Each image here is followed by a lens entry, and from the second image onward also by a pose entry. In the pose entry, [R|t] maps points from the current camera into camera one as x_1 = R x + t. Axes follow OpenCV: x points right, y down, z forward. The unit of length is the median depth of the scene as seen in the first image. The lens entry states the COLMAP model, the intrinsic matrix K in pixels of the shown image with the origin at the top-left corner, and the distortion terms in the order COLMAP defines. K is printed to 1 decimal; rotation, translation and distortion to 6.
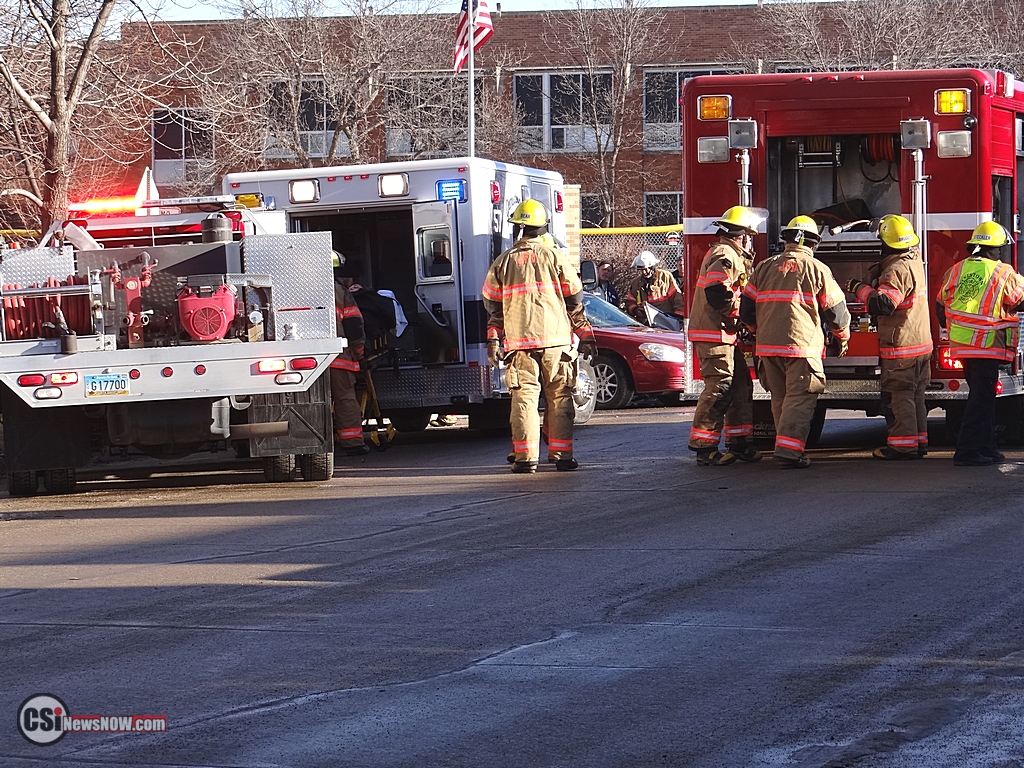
lens RADIAL K [[4587.6, 0, 512.0], [0, 4587.6, 384.0], [0, 0, 1]] dist [-0.073231, 6.073528]
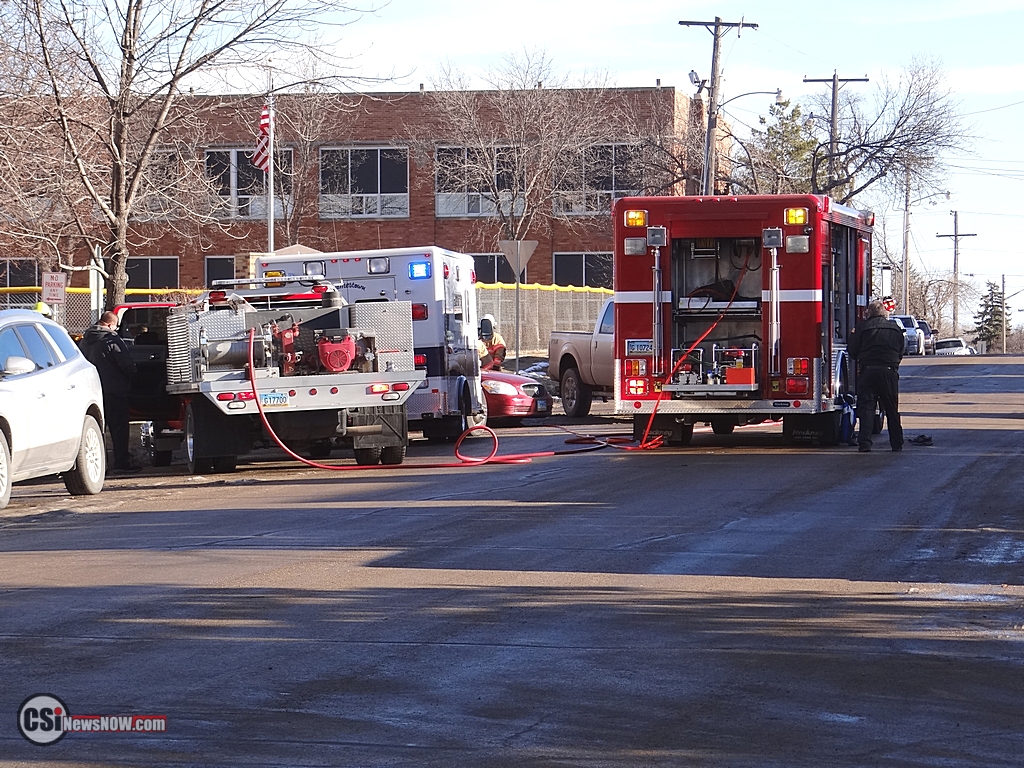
lens RADIAL K [[4011.0, 0, 512.0], [0, 4011.0, 384.0], [0, 0, 1]] dist [-0.164104, -2.738239]
pose [[0.997030, 0.005099, 0.076845, -0.109042], [-0.004367, 0.999944, -0.009689, 0.007311], [-0.076890, 0.009325, 0.996996, -0.337206]]
